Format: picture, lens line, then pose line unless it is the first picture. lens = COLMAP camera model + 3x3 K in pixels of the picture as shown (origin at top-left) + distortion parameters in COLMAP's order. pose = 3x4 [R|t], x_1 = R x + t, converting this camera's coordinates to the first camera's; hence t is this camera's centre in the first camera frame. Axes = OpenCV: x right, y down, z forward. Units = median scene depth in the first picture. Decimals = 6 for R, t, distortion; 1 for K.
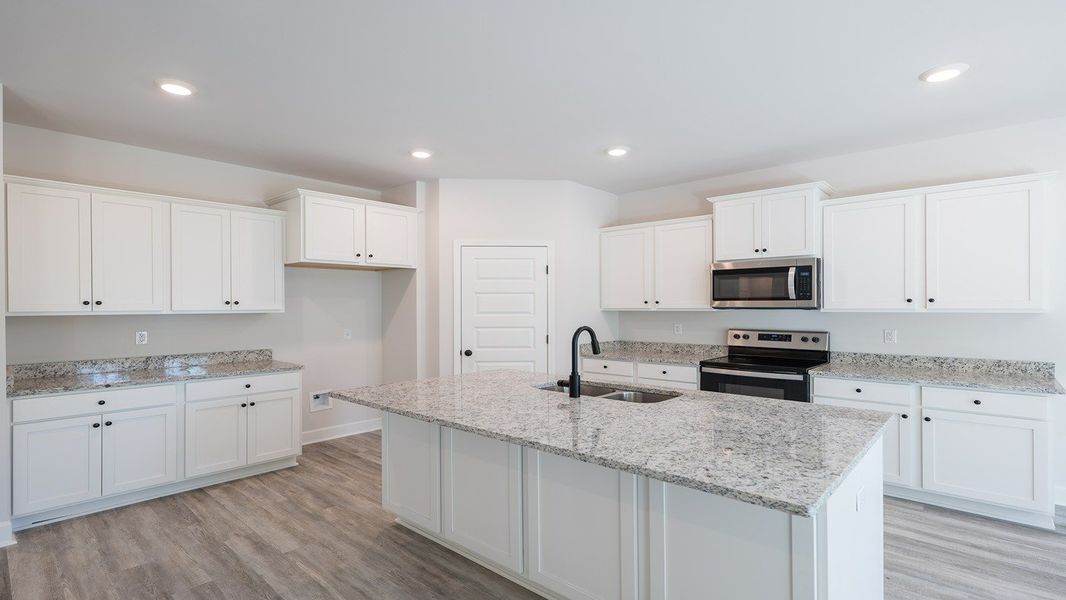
lens RADIAL K [[505.8, 0, 533.0], [0, 505.8, 300.0], [0, 0, 1]] dist [0.001841, 0.000691]
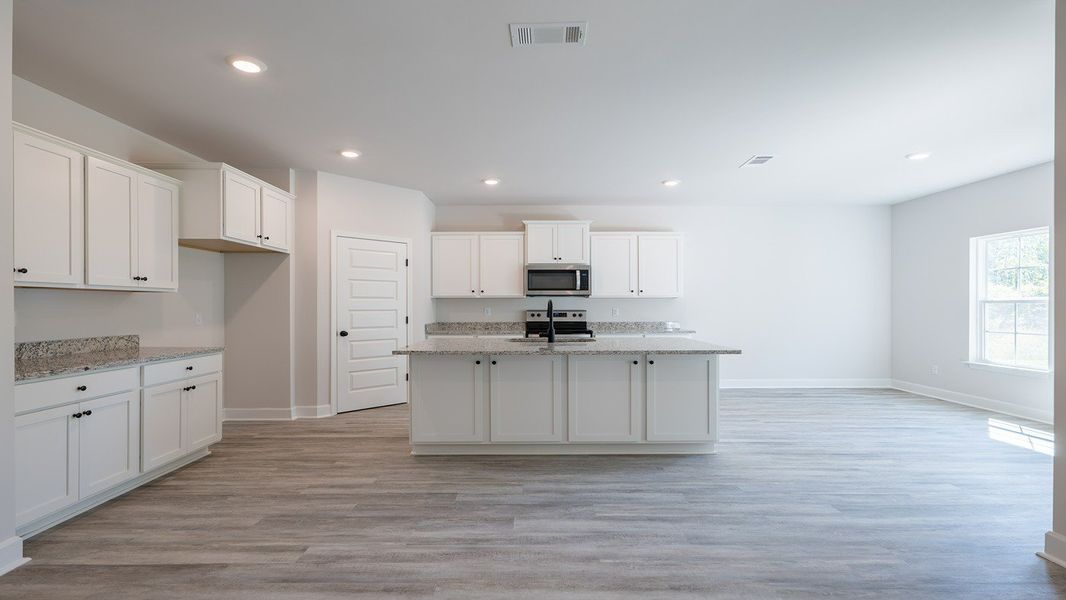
lens RADIAL K [[501.0, 0, 530.3], [0, 501.0, 304.6], [0, 0, 1]] dist [0.002230, 0.000944]
pose [[0.740768, 0.004507, 0.671746, -0.673802], [-0.008590, 0.999959, 0.002763, 0.042041], [-0.671707, -0.007818, 0.740776, -0.095084]]
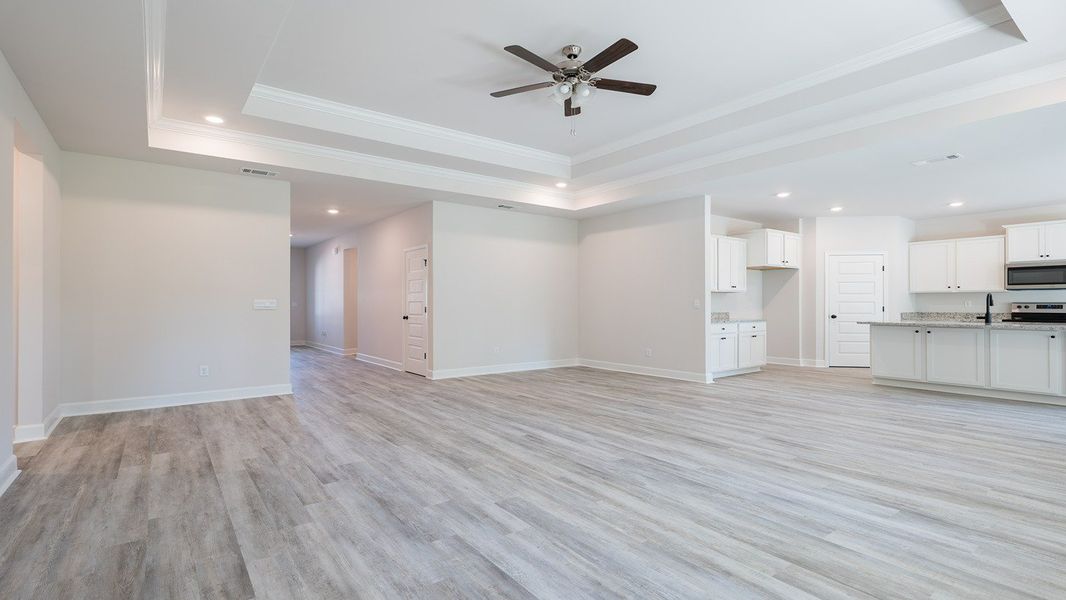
lens RADIAL K [[501.0, 0, 530.3], [0, 501.0, 304.6], [0, 0, 1]] dist [0.002230, 0.000944]
pose [[0.981296, 0.002363, -0.192490, -0.991886], [-0.000001, 0.999925, 0.012271, 0.050192], [0.192504, -0.012041, 0.981222, -1.083886]]
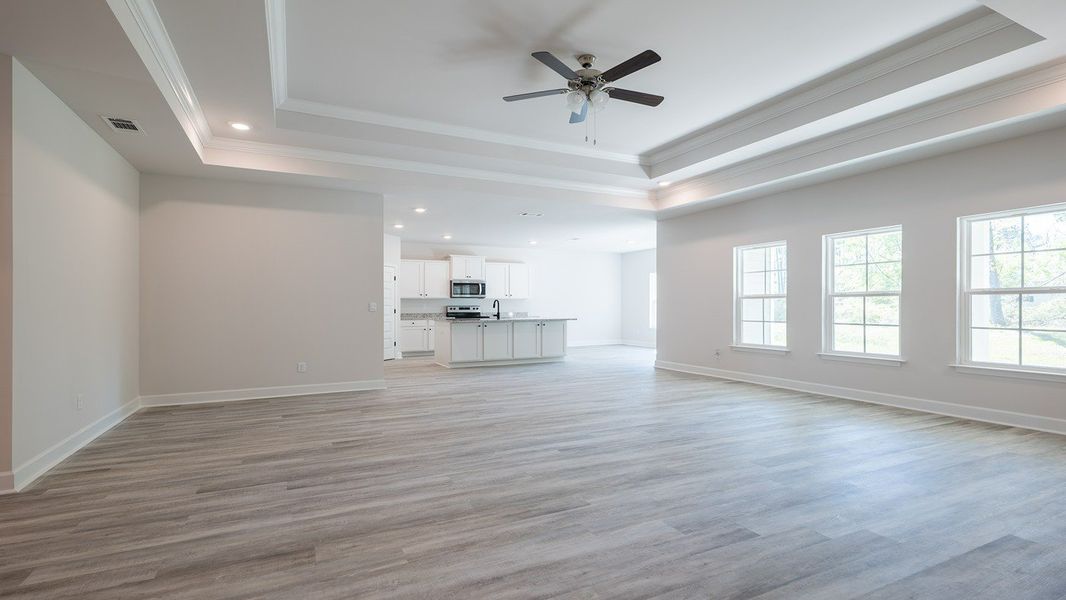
lens RADIAL K [[505.8, 0, 533.0], [0, 505.8, 300.0], [0, 0, 1]] dist [0.001841, 0.000691]
pose [[0.369747, 0.011040, 0.929067, -2.089796], [-0.003073, 0.999938, -0.010659, 0.061556], [-0.929128, 0.001086, 0.369758, -0.381373]]
